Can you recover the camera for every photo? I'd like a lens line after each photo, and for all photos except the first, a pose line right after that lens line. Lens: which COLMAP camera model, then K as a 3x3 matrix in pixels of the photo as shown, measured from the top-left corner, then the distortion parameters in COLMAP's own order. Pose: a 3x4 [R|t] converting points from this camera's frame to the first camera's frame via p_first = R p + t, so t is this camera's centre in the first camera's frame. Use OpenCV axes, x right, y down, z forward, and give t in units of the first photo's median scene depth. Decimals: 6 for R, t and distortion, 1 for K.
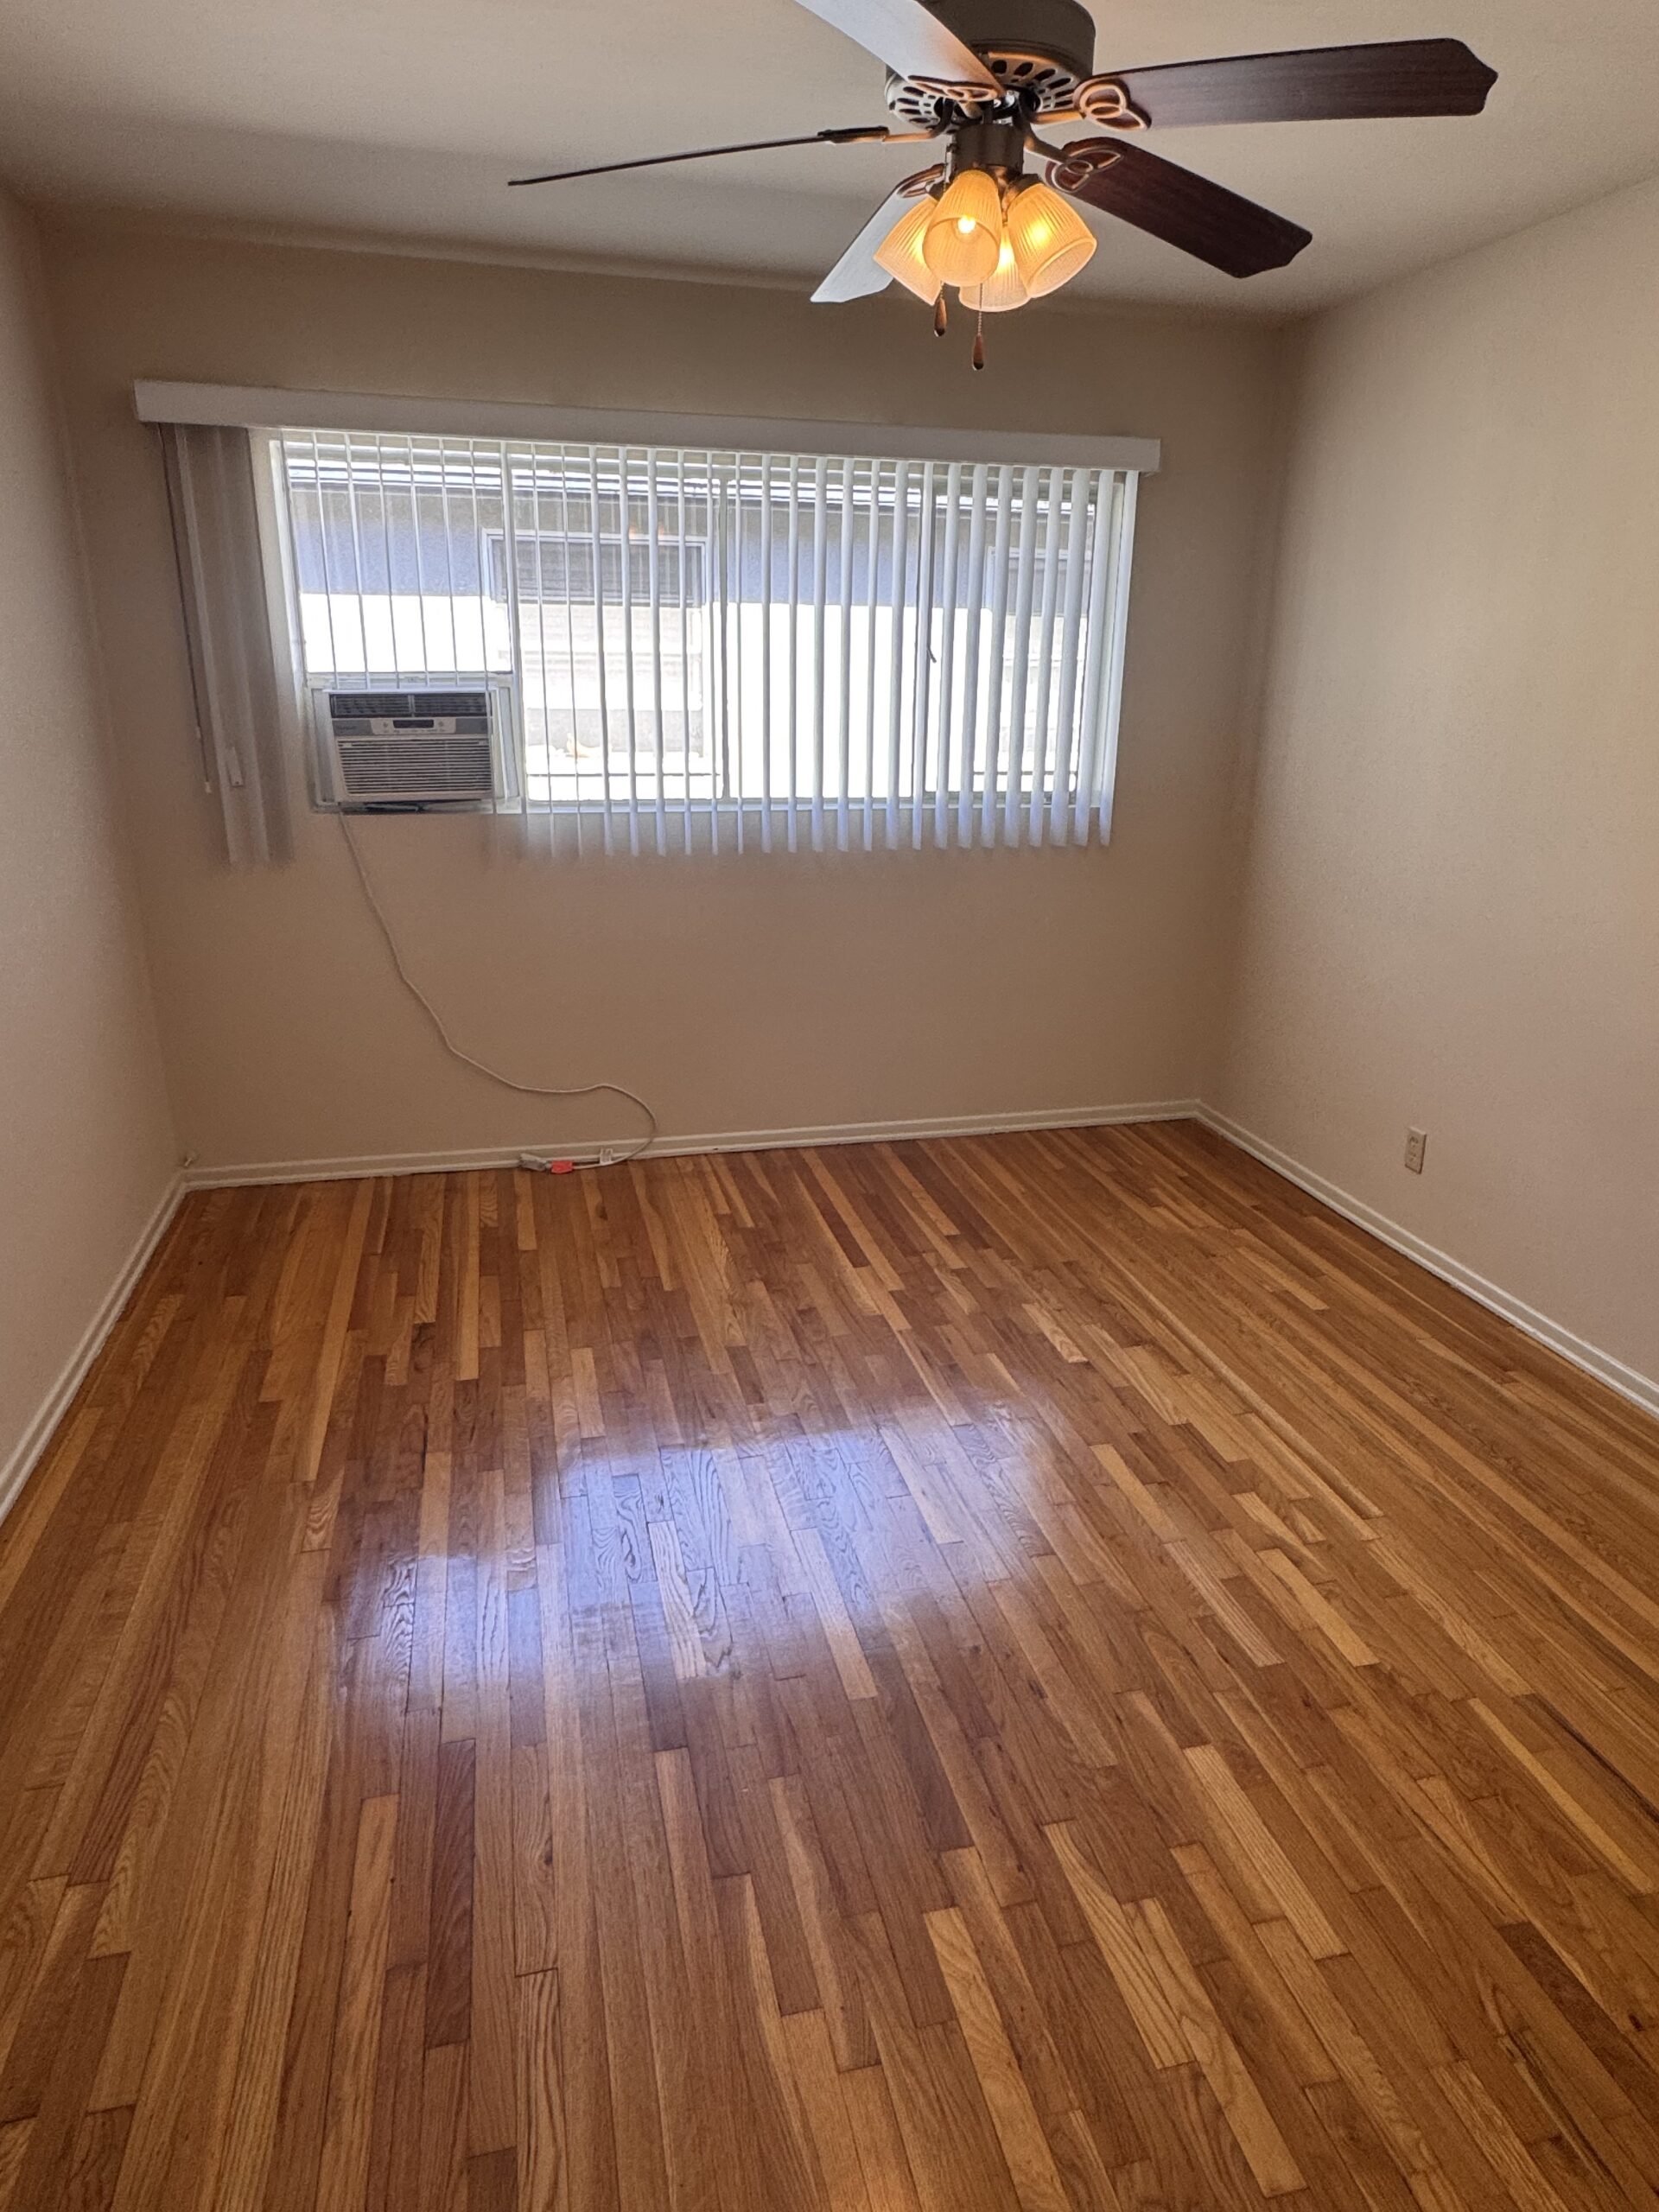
lens RADIAL K [[1337.2, 0, 831.1], [0, 1337.2, 1105.6], [0, 0, 1]] dist [-0.004472, -0.001019]
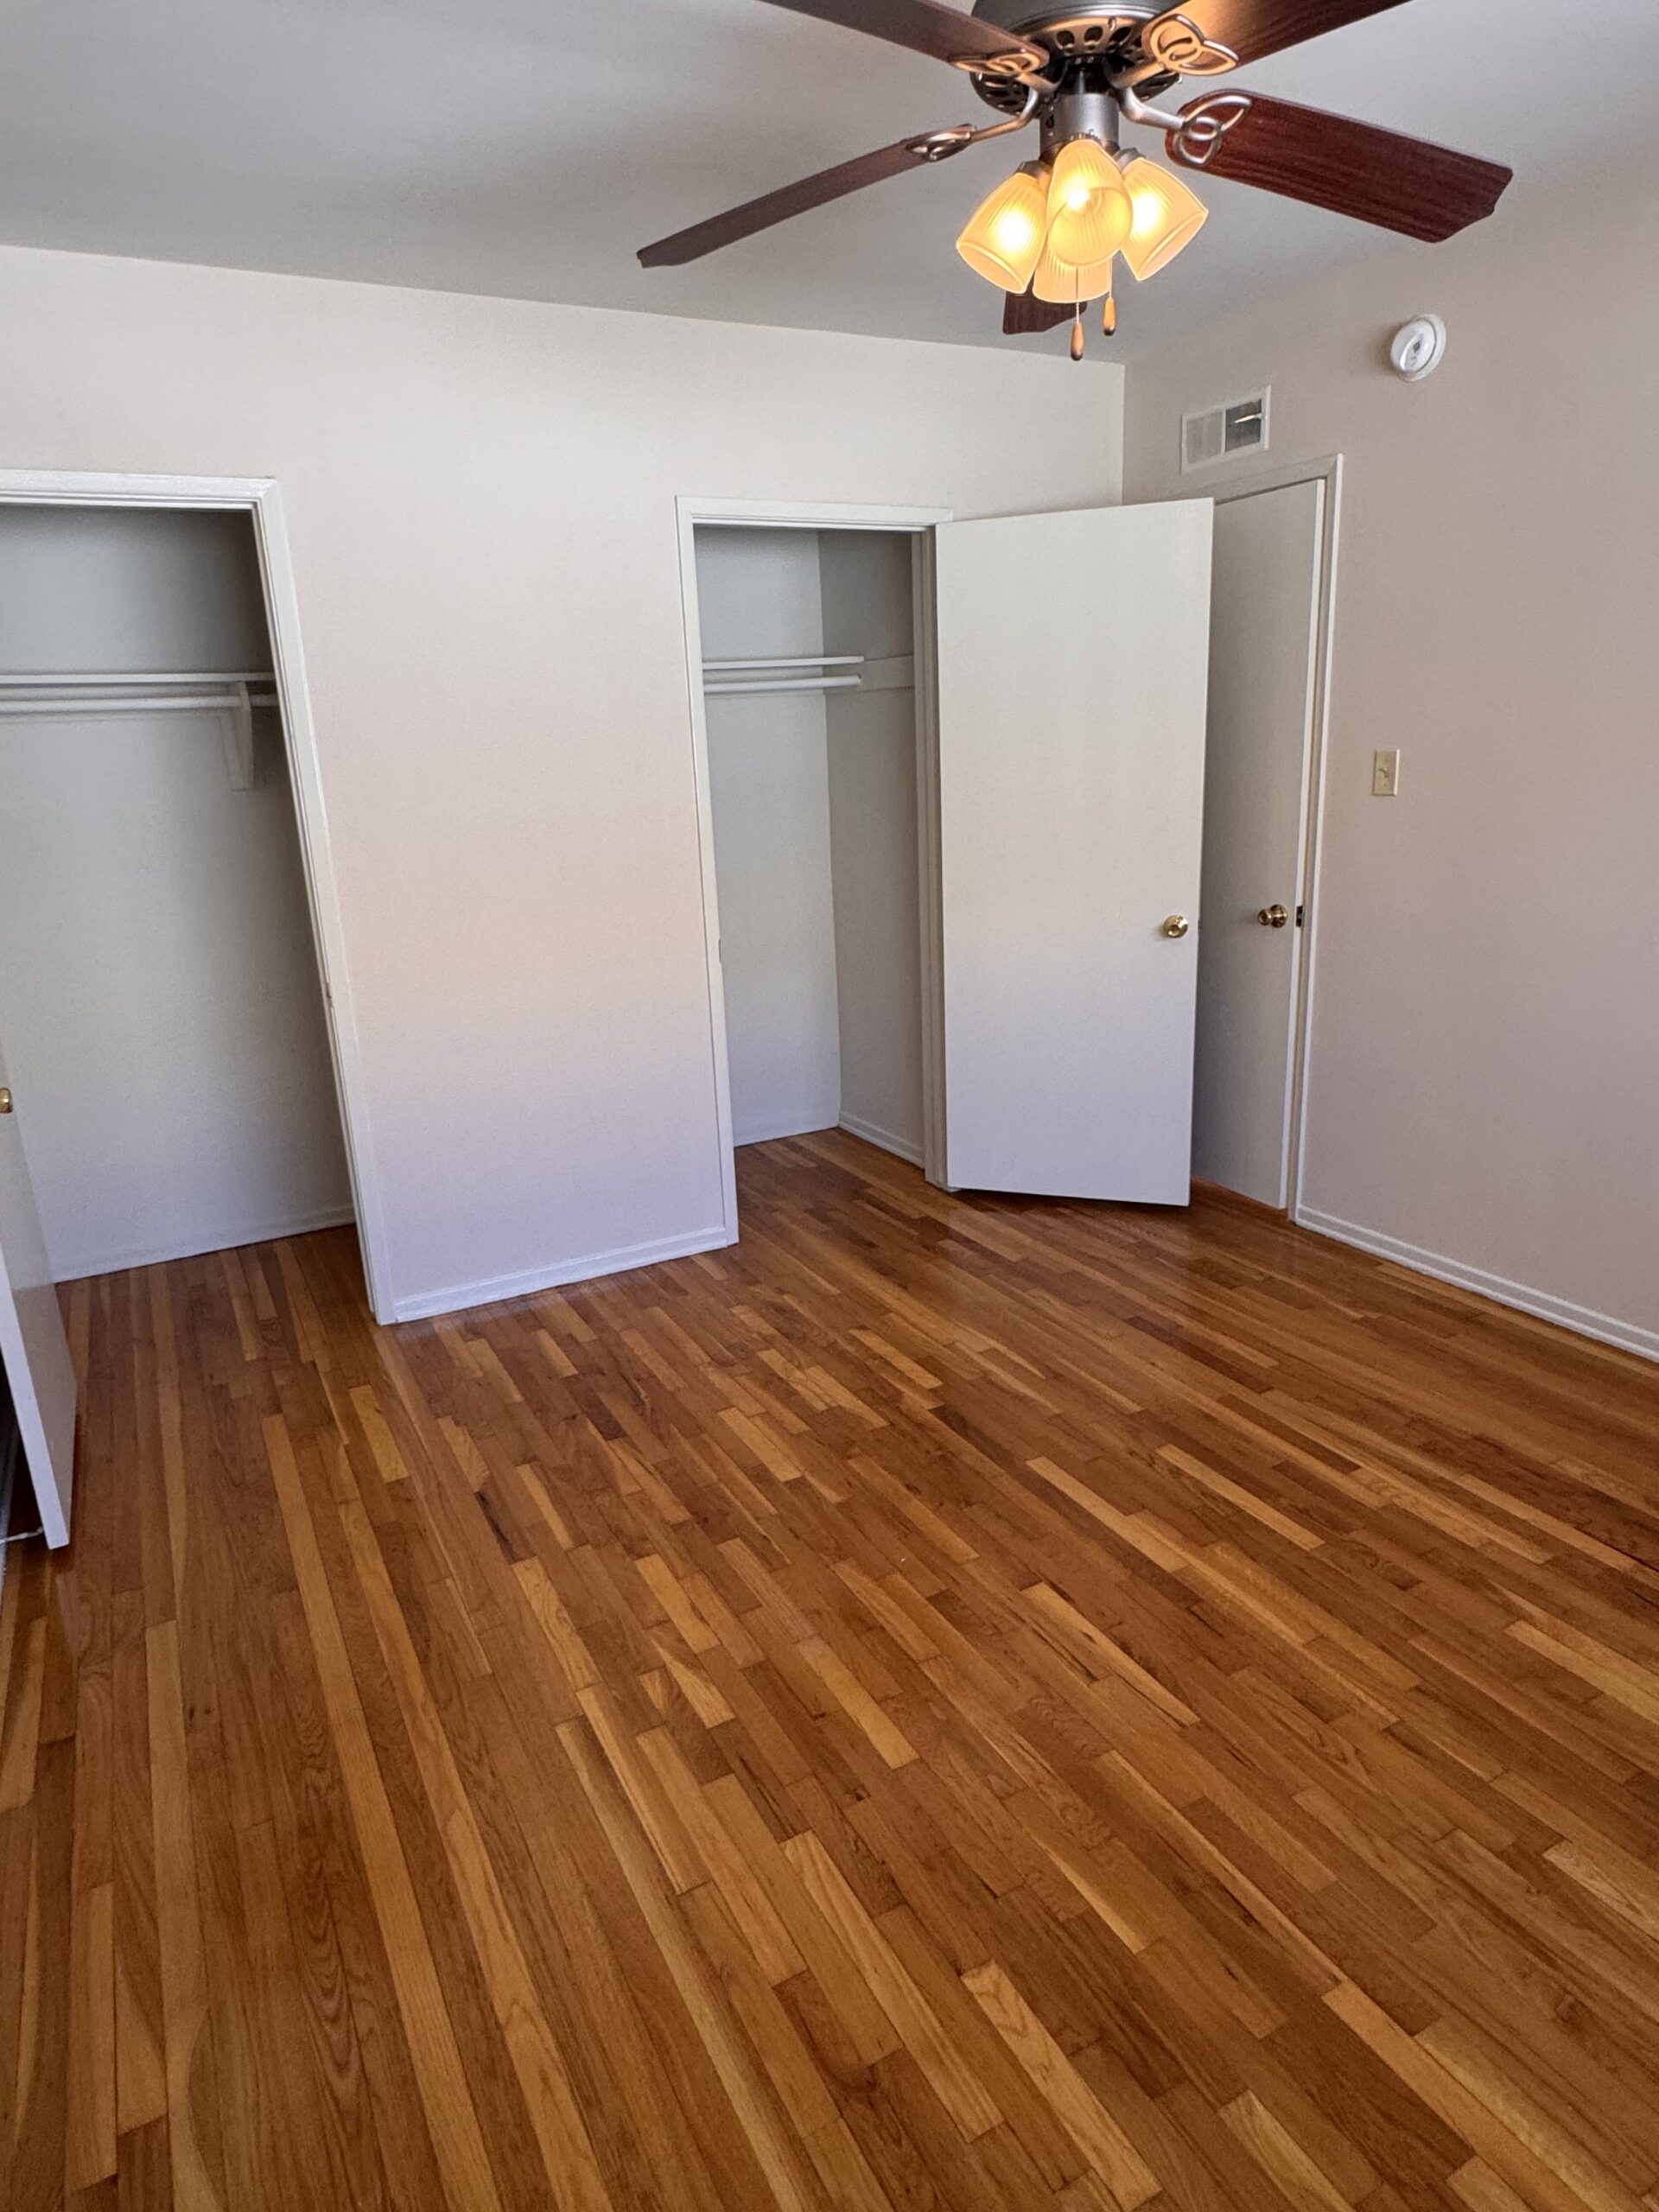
lens RADIAL K [[1337.2, 0, 832.1], [0, 1337.2, 1106.9], [0, 0, 1]] dist [-0.004472, -0.001019]
pose [[-0.968779, 0.094002, -0.229414, 0.453432], [-0.046958, 0.839013, 0.542081, -0.522289], [0.243438, 0.535930, -0.808404, 1.691769]]
